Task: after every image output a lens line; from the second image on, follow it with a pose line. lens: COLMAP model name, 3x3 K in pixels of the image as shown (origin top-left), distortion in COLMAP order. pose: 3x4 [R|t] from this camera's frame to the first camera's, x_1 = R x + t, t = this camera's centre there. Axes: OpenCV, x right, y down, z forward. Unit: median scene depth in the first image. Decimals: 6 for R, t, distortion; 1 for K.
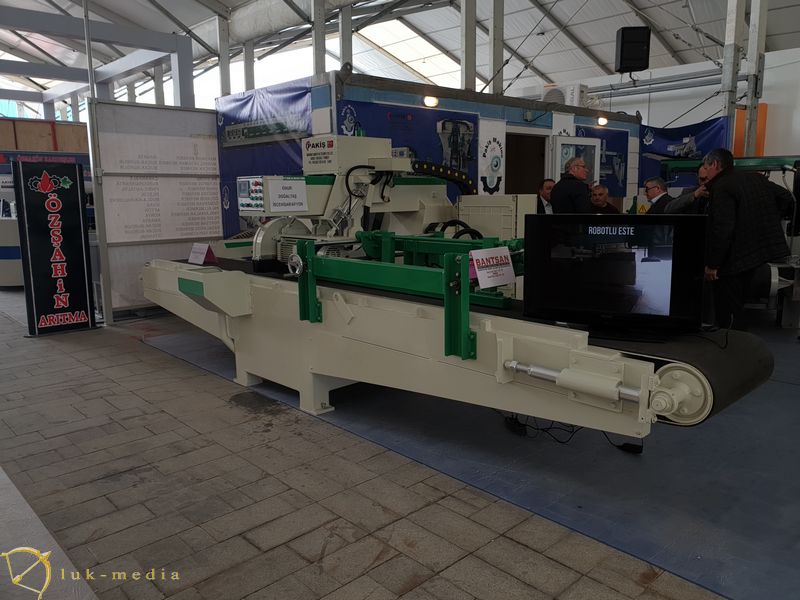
lens RADIAL K [[622.0, 0, 408.4], [0, 622.0, 292.7], [0, 0, 1]] dist [0.028968, -0.019554]
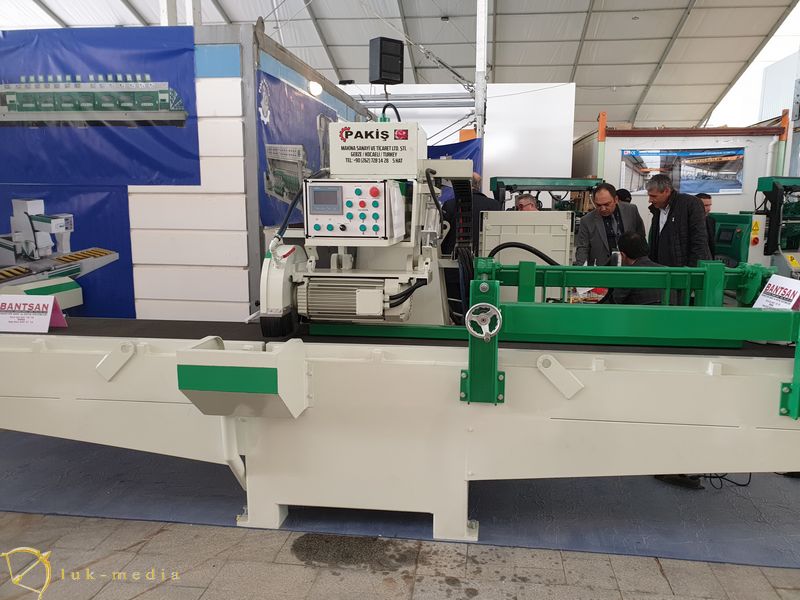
lens RADIAL K [[622.0, 0, 400.2], [0, 622.0, 305.8], [0, 0, 1]] dist [0.028968, -0.019554]
pose [[0.777912, -0.090359, 0.621842, -0.542579], [0.089676, 0.995442, 0.032463, -0.074294], [-0.621941, 0.030511, 0.782469, 0.465879]]
